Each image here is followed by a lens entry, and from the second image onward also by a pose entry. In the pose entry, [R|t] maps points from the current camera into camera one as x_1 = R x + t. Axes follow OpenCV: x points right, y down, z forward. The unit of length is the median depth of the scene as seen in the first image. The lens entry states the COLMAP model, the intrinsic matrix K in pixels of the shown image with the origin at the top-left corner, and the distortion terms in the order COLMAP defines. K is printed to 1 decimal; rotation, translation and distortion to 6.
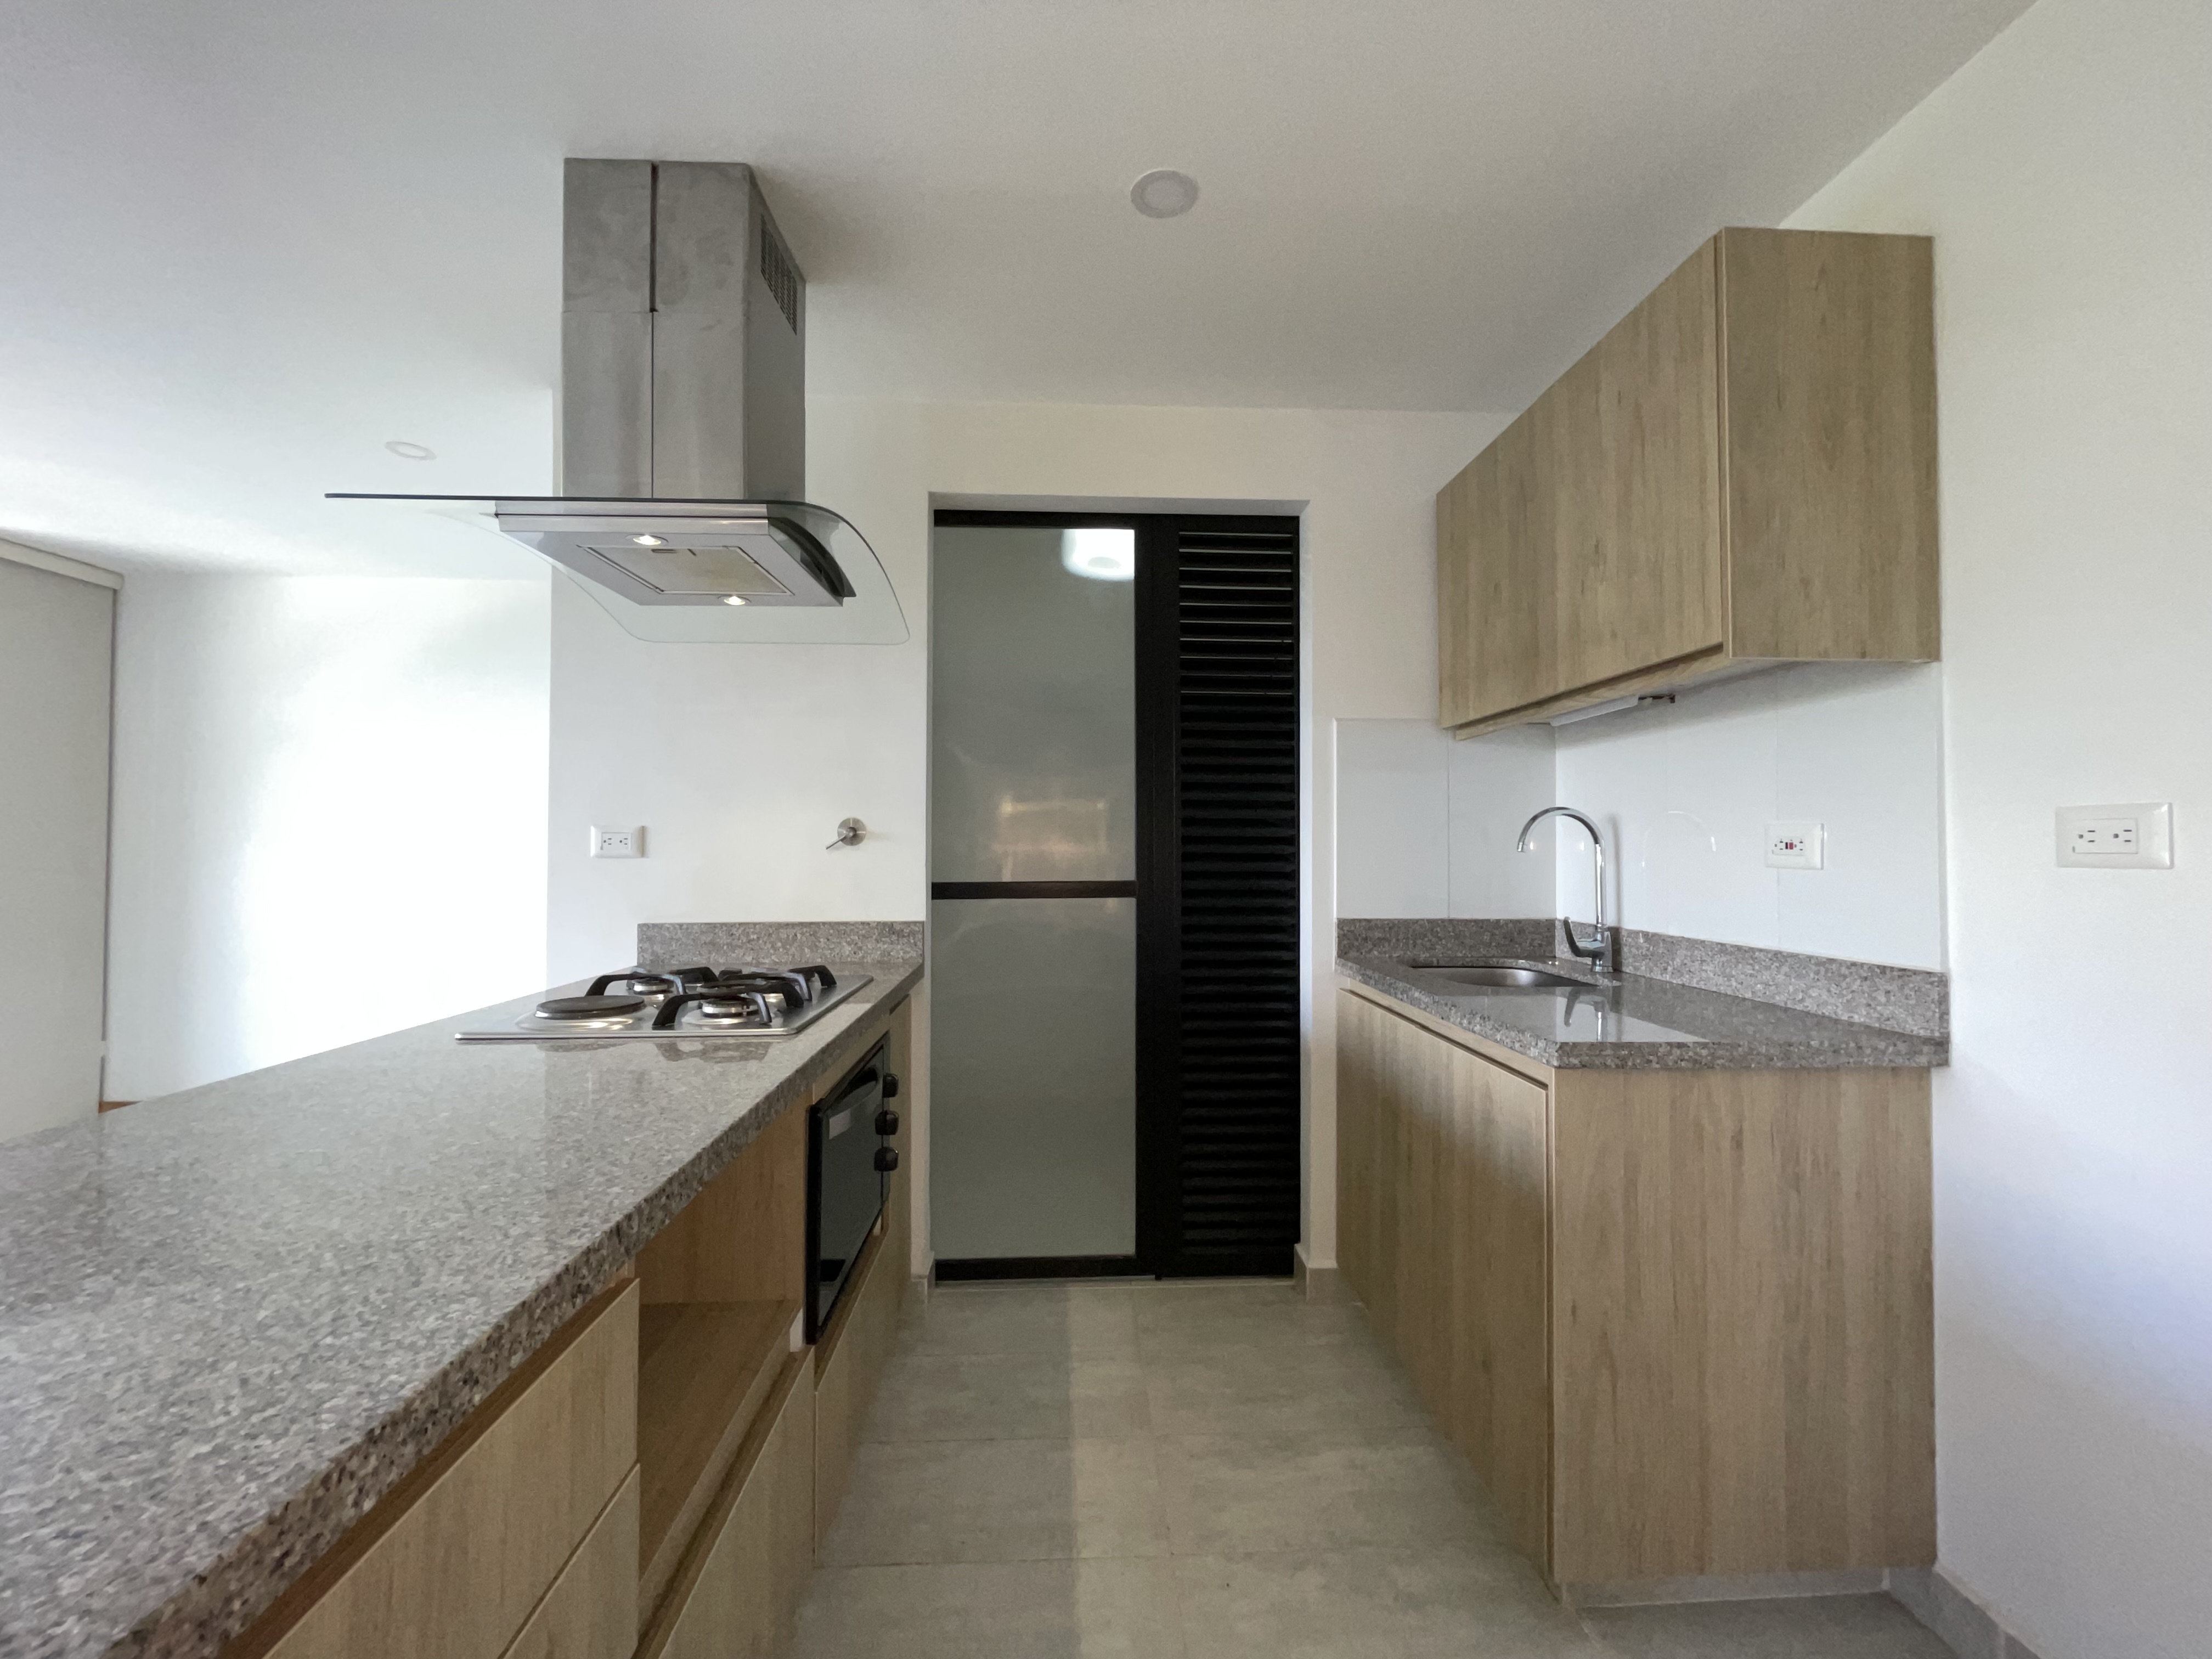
lens RADIAL K [[896.1, 0, 1111.9], [0, 896.1, 826.8], [0, 0, 1]] dist [-0.004392, 0.000405]
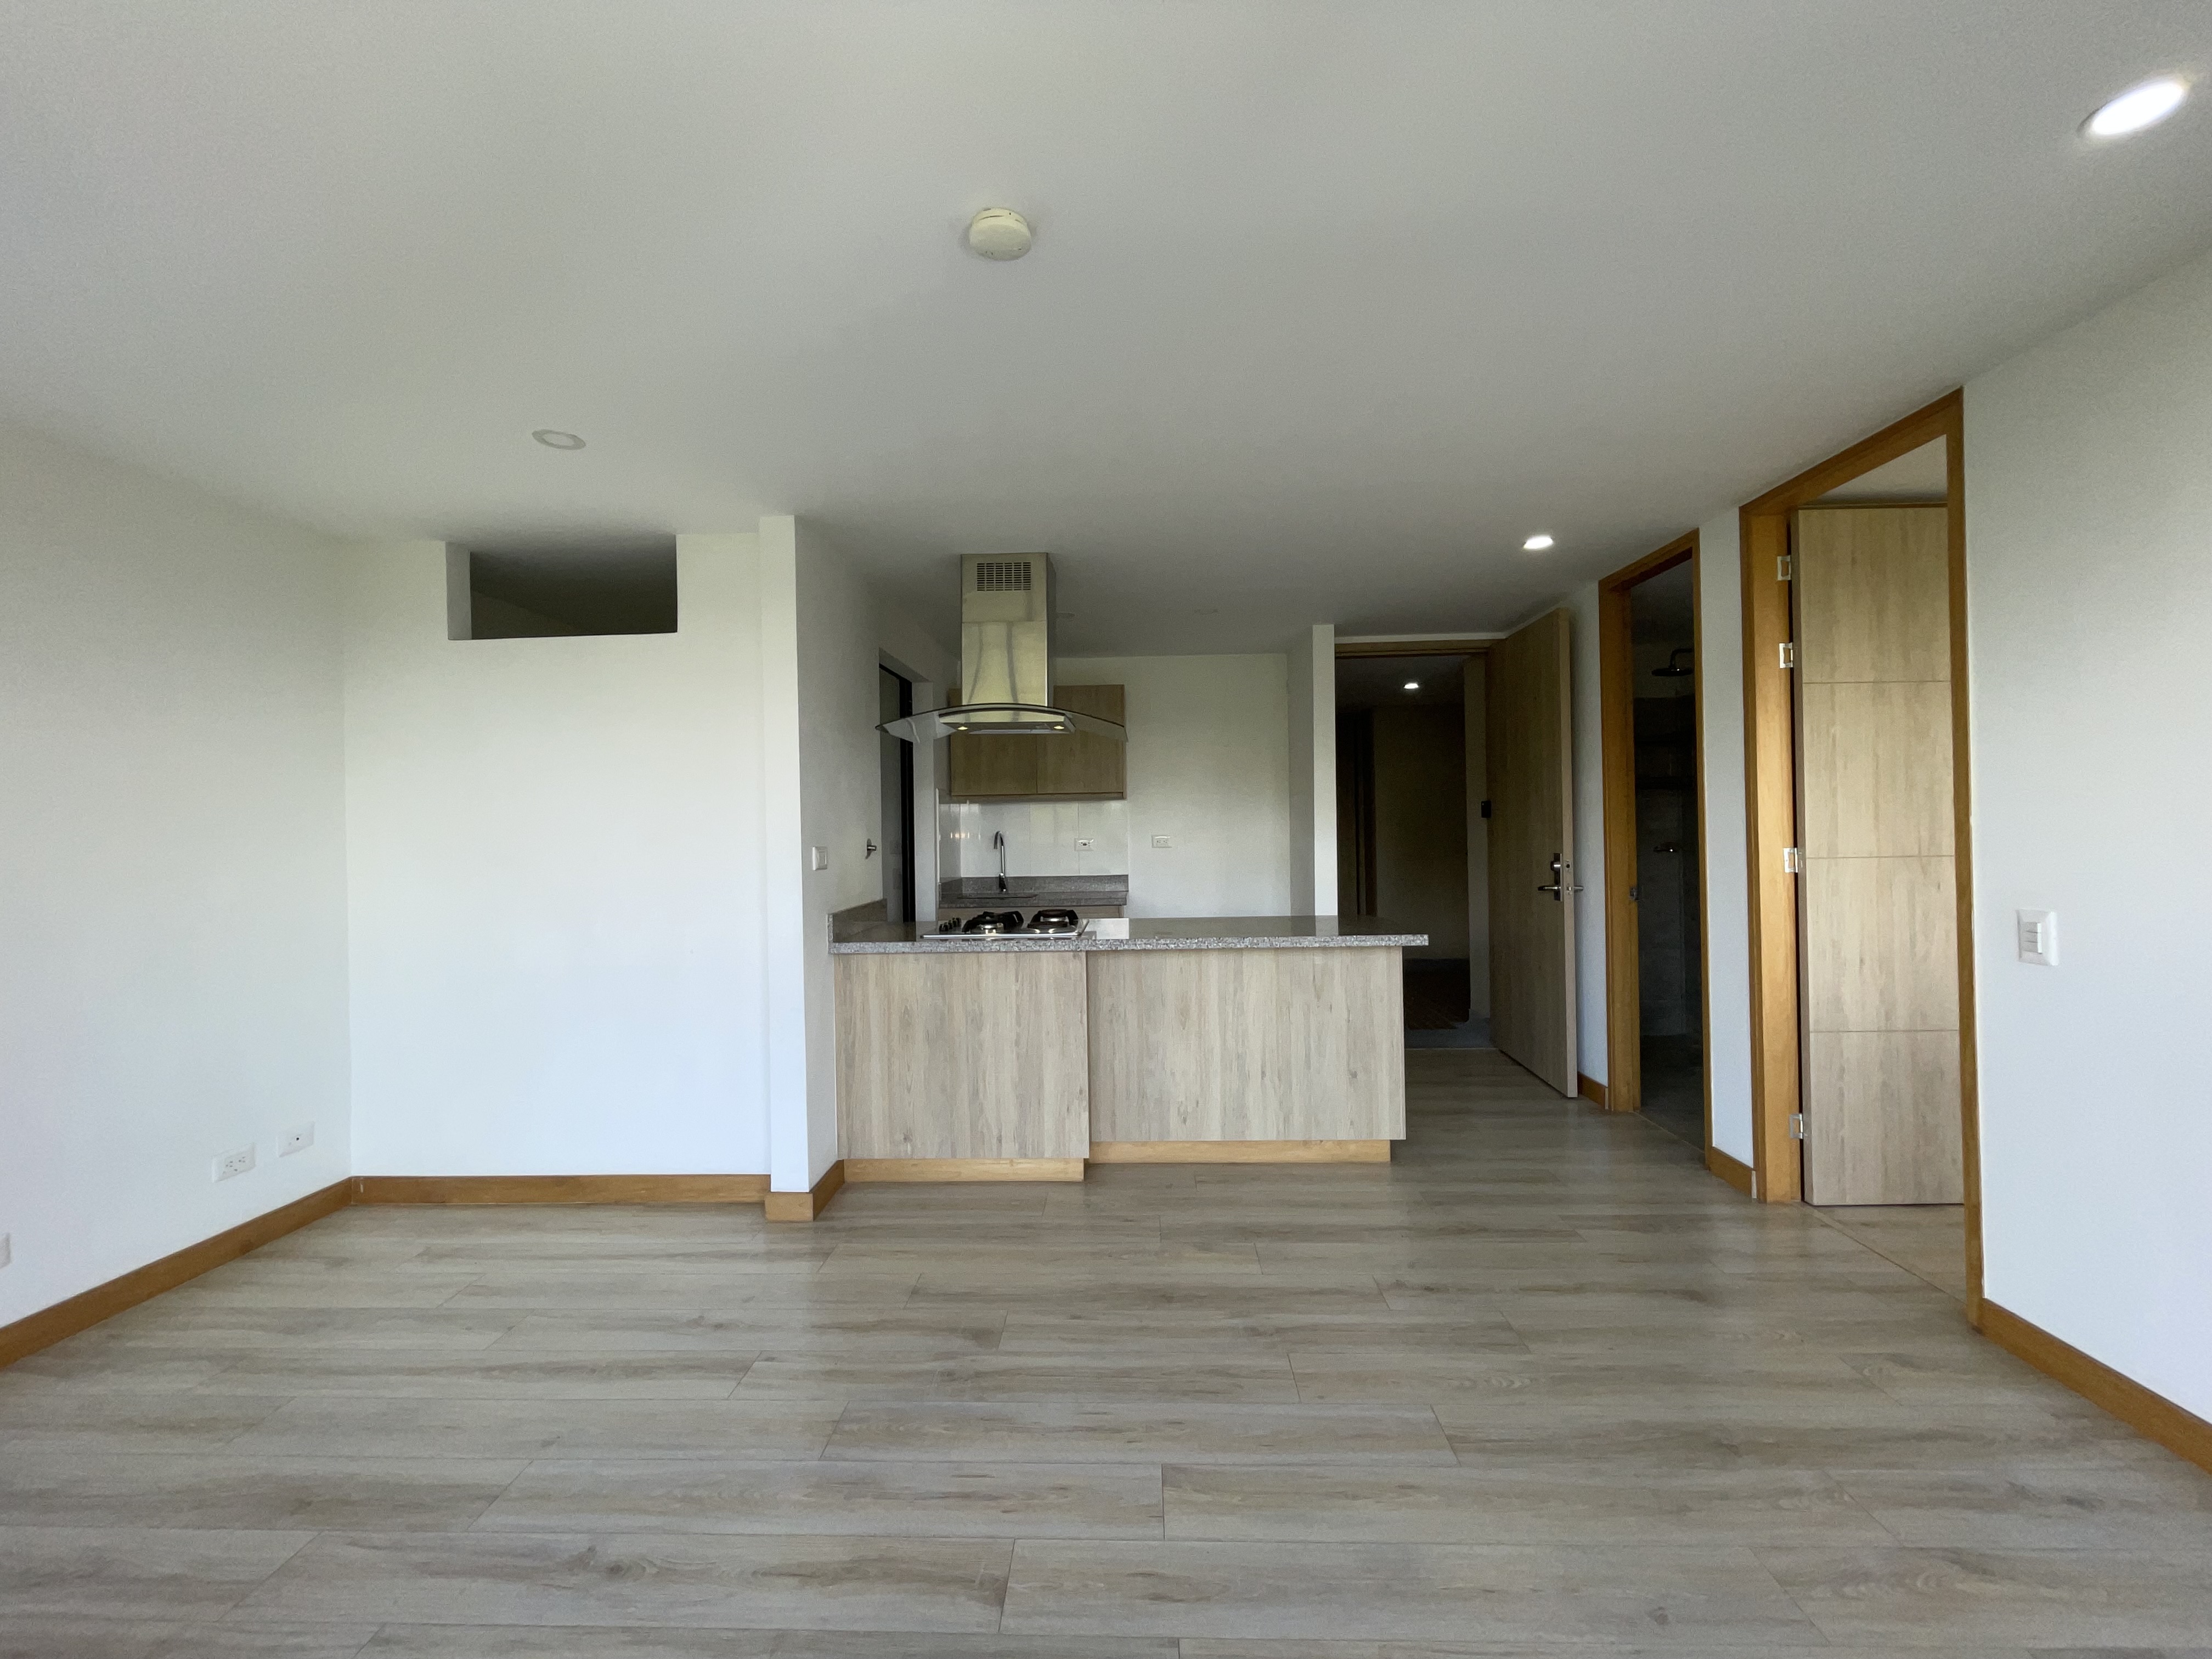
lens RADIAL K [[896.1, 0, 1107.6], [0, 896.1, 822.7], [0, 0, 1]] dist [-0.004392, 0.000405]
pose [[0.099151, 0.003777, 0.995065, -2.643996], [-0.007074, 0.999970, -0.003091, -0.052554], [-0.995047, -0.006732, 0.099175, 0.571998]]
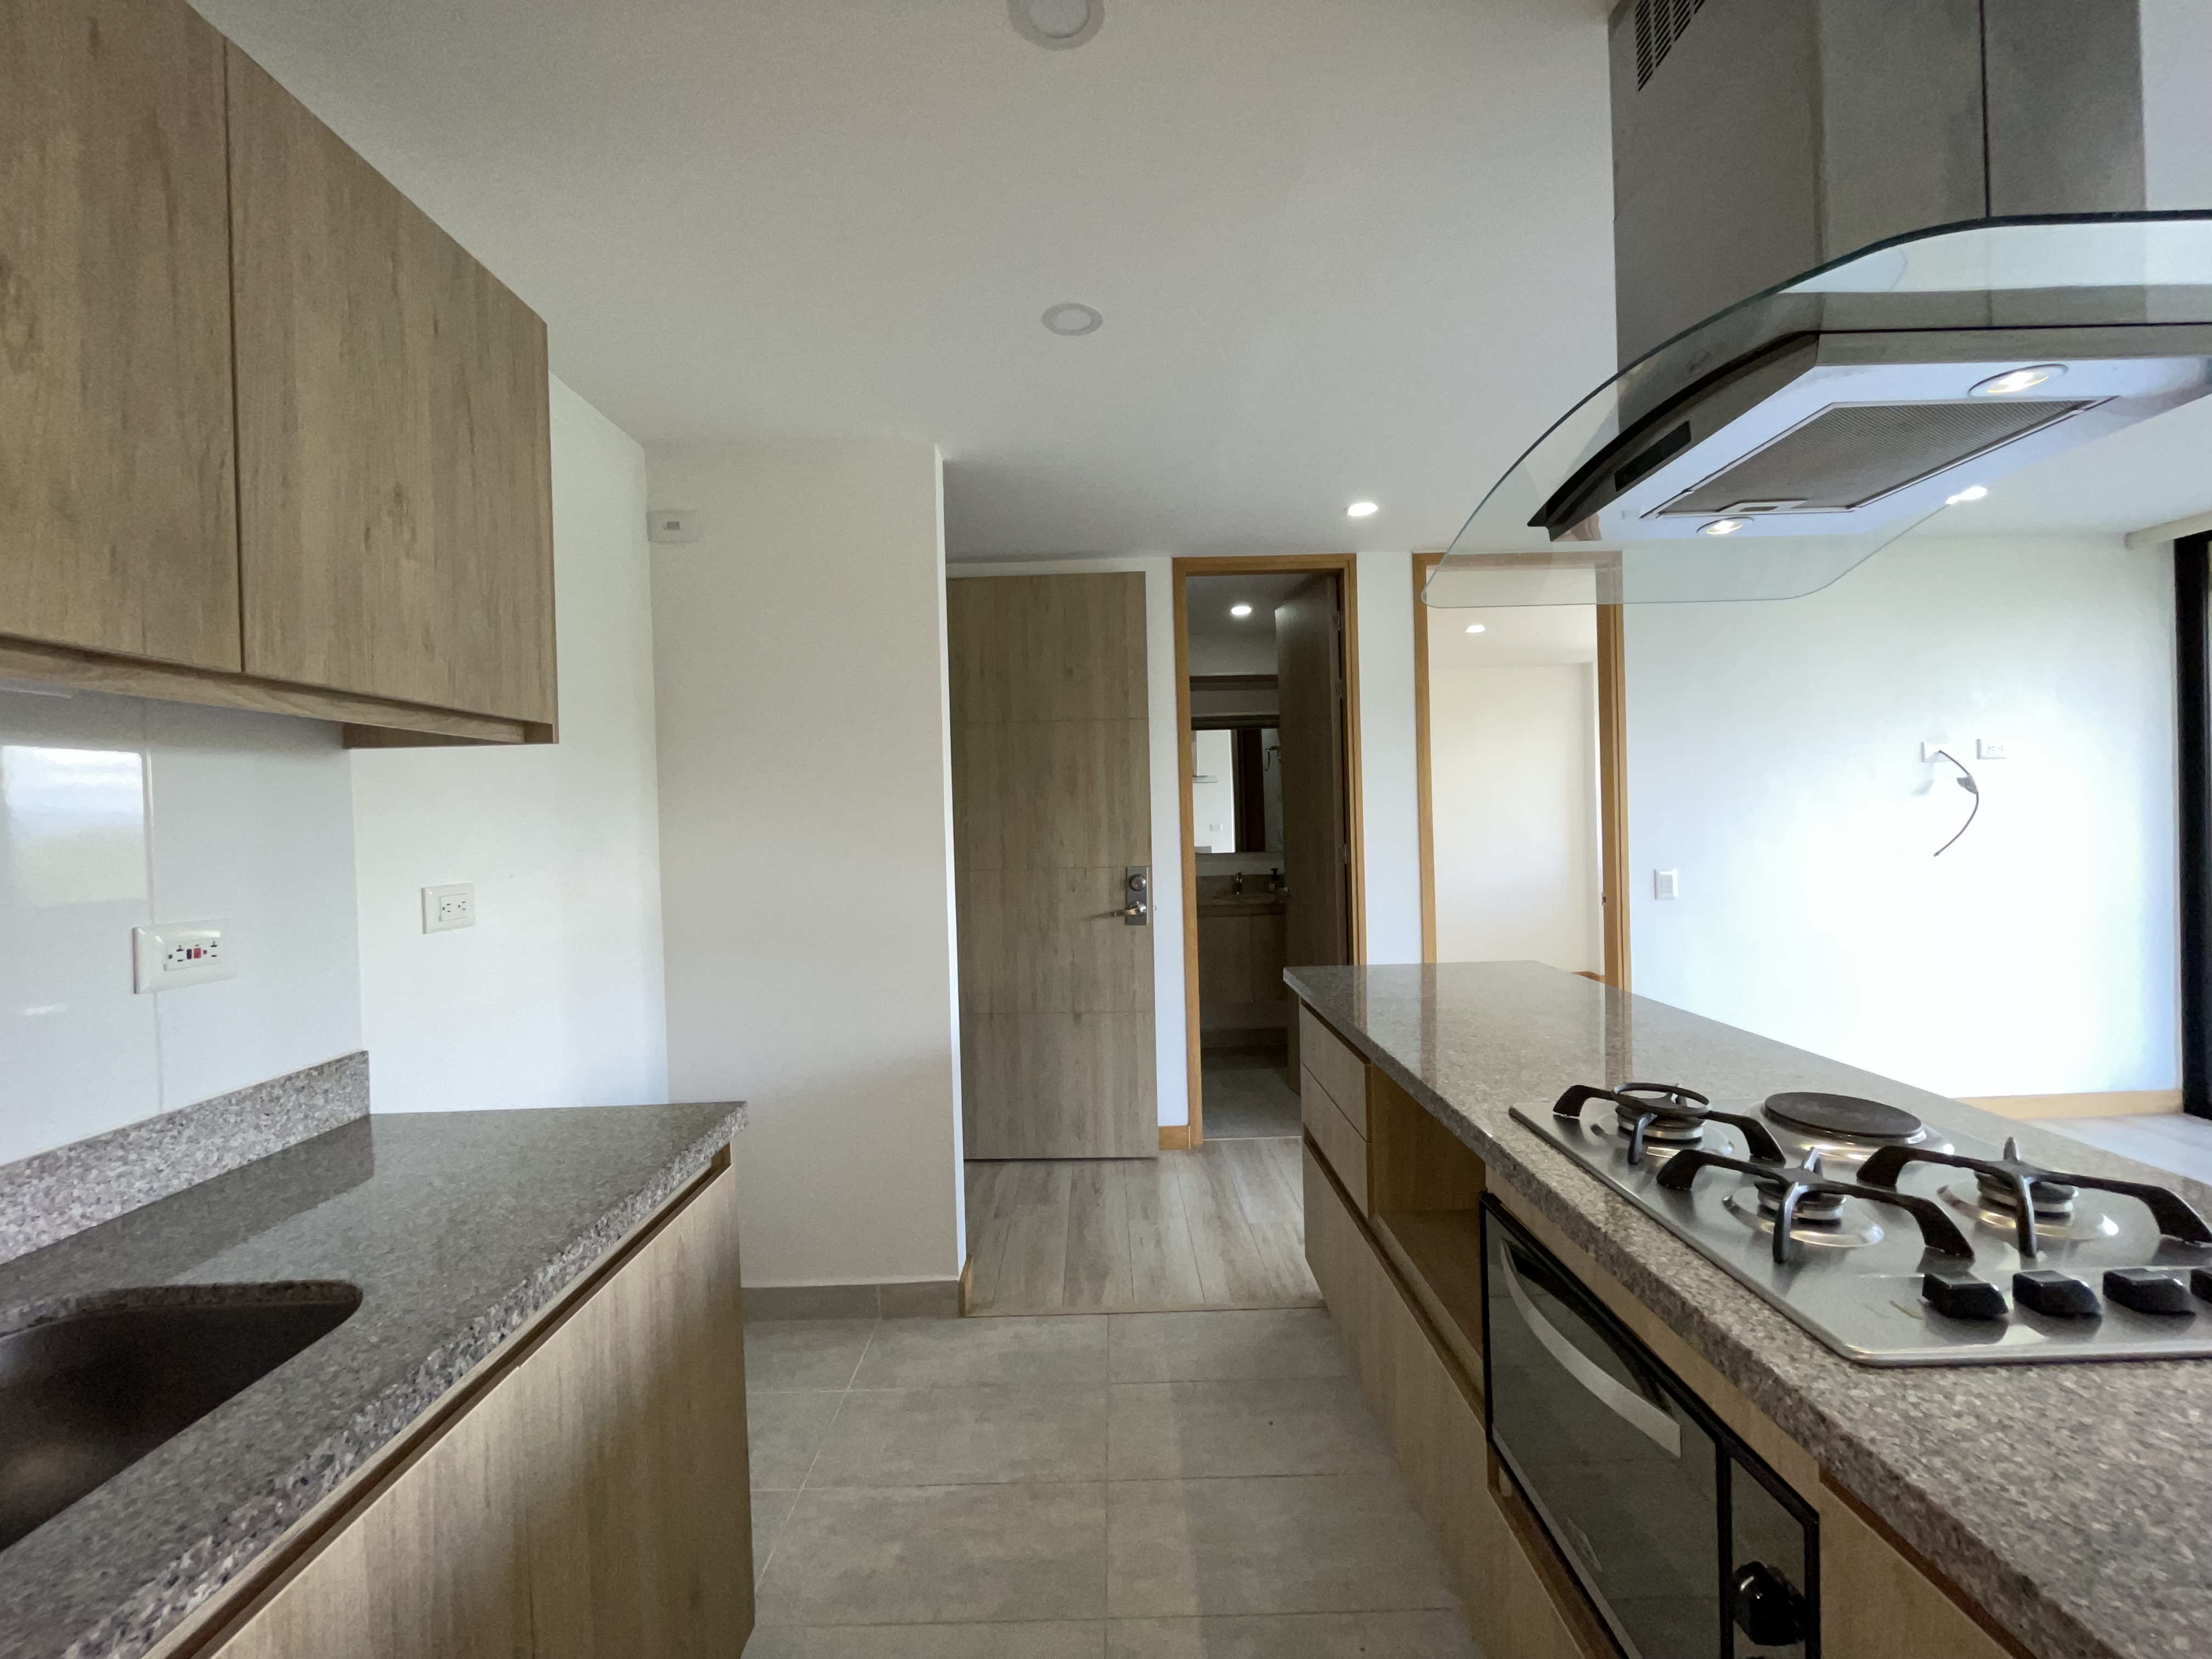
lens RADIAL K [[896.1, 0, 1108.8], [0, 896.1, 826.3], [0, 0, 1]] dist [-0.004392, 0.000405]
pose [[-0.998343, 0.026911, 0.050858, -0.000846], [0.026210, 0.999553, -0.014401, -0.049409], [-0.051223, -0.013044, -0.998602, 1.658245]]
